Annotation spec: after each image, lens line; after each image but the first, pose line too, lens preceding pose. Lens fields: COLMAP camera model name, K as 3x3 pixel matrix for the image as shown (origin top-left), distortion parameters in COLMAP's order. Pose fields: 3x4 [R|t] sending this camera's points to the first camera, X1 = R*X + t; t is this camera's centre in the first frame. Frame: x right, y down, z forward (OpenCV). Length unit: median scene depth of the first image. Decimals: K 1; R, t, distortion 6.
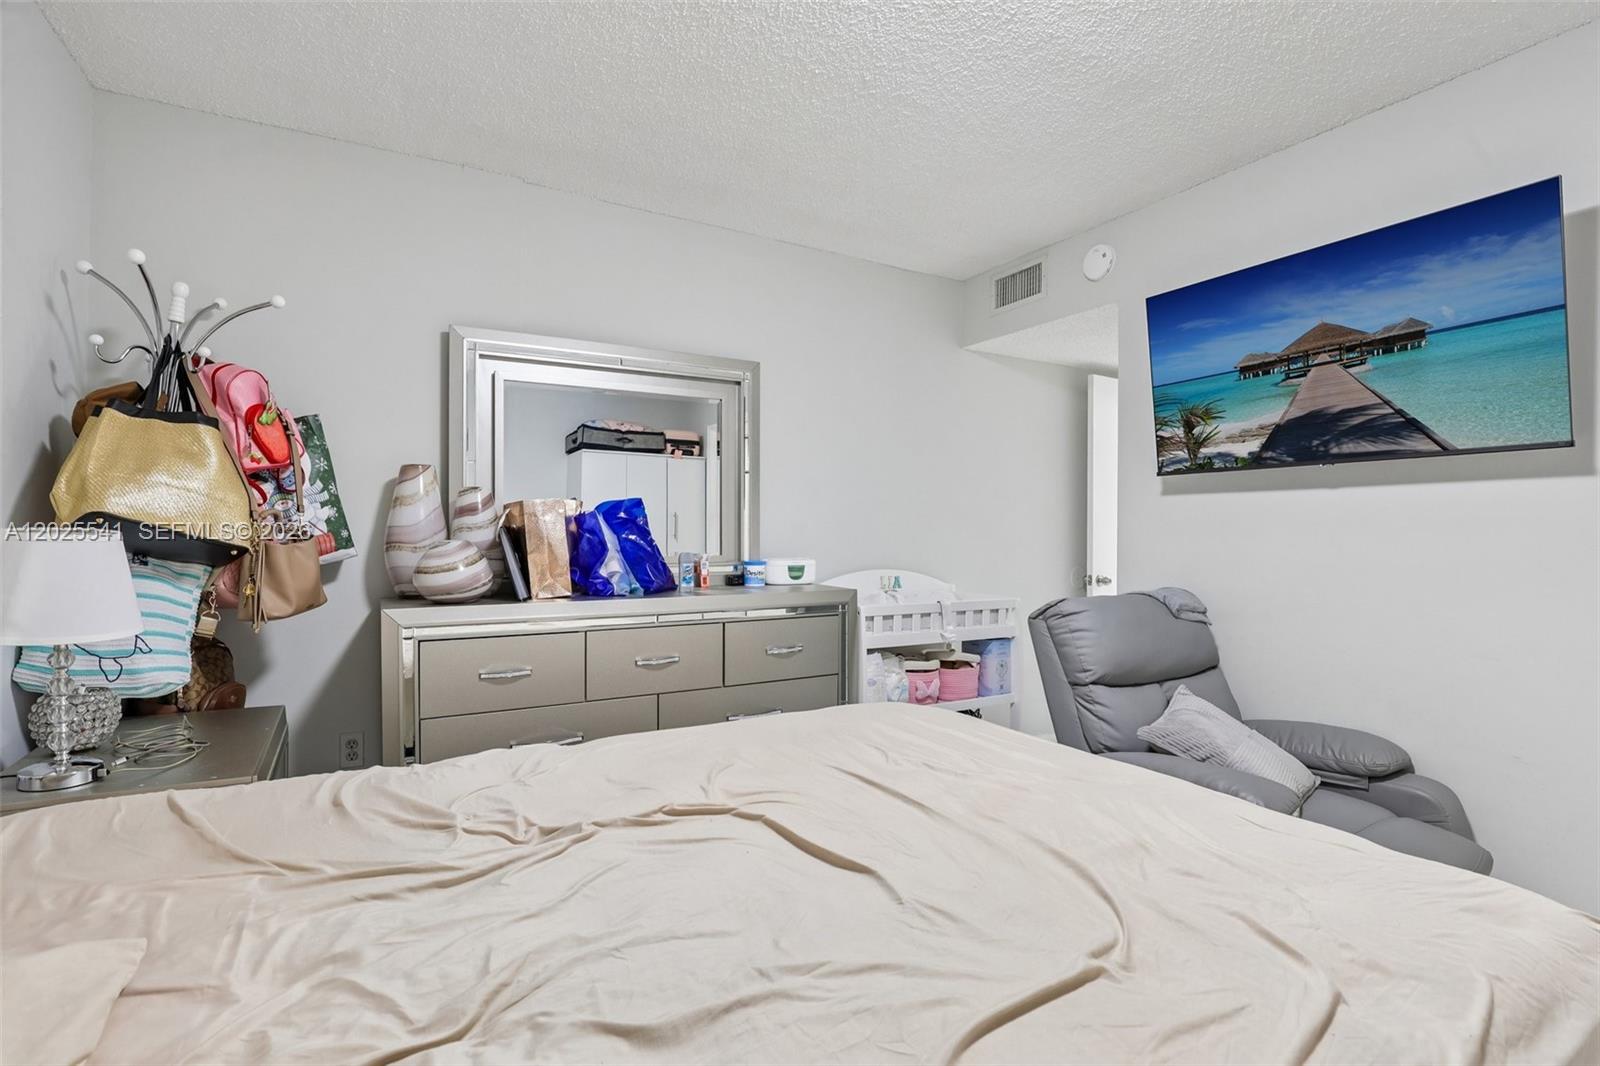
lens RADIAL K [[734.3, 0, 803.0], [0, 734.3, 531.2], [0, 0, 1]] dist [-0.025411, 0.006315]
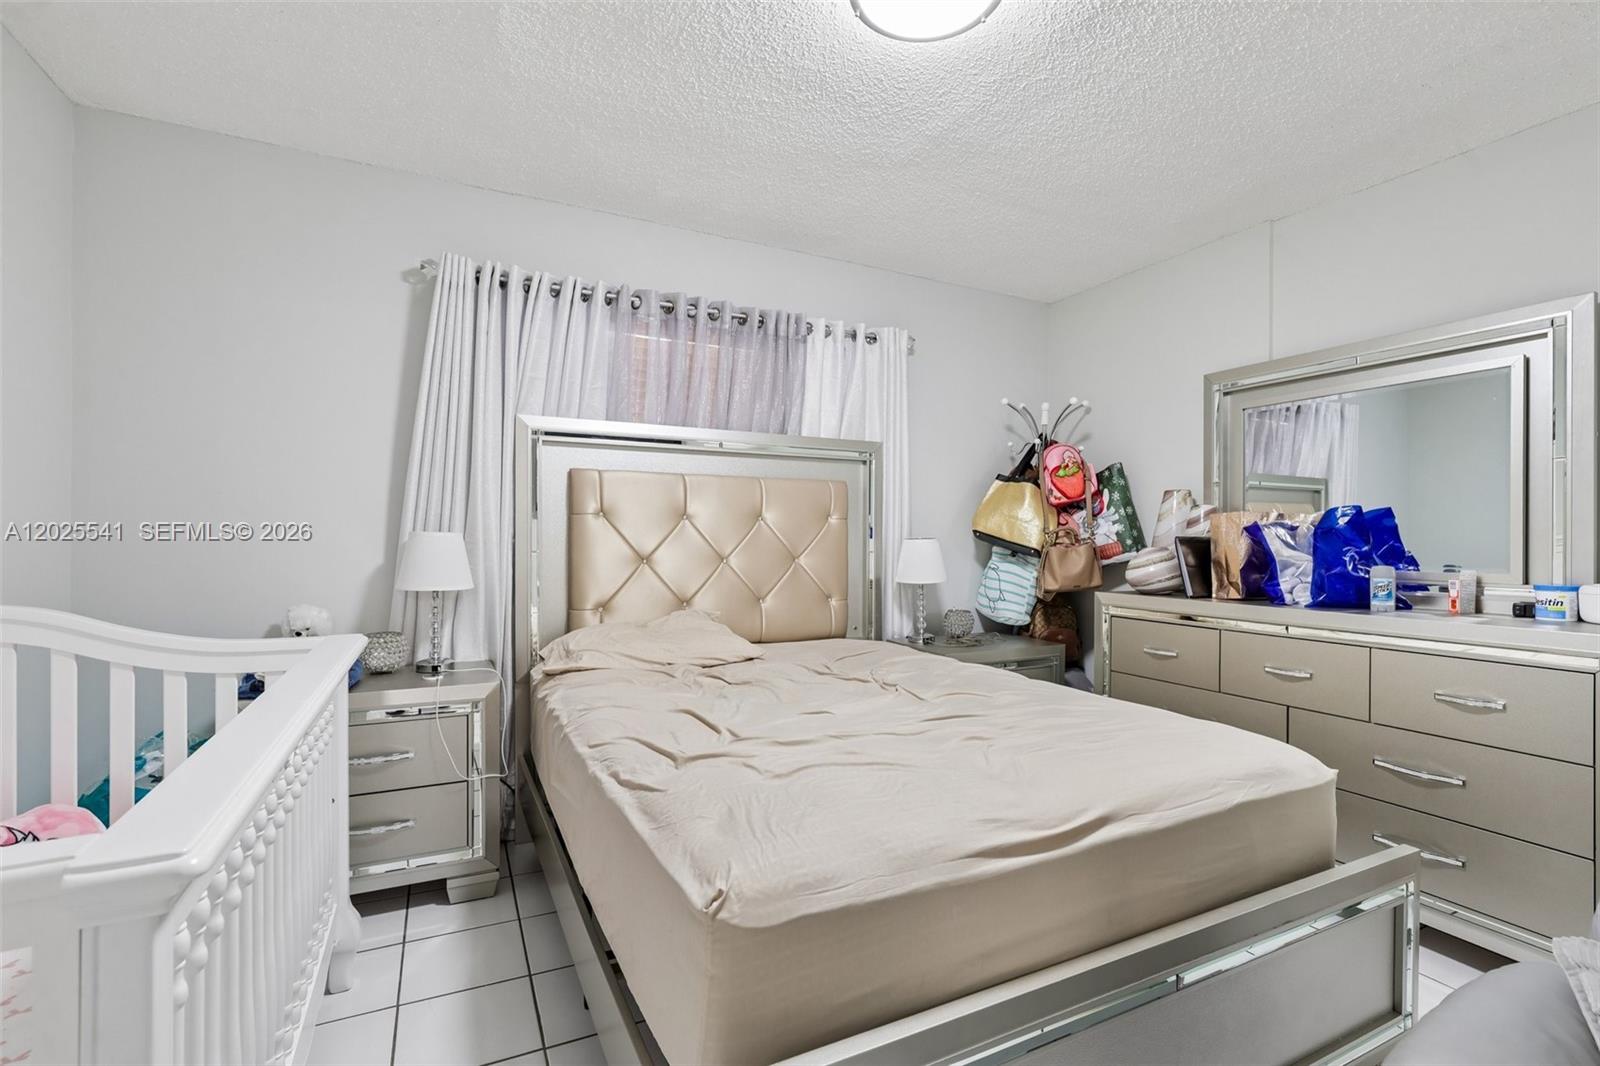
lens RADIAL K [[734.3, 0, 811.7], [0, 734.3, 531.9], [0, 0, 1]] dist [-0.025411, 0.006315]
pose [[-0.071310, -0.009112, -0.997413, 1.005794], [-0.007021, 0.999938, -0.008633, 0.000281], [0.997429, 0.006387, -0.071370, 0.543913]]
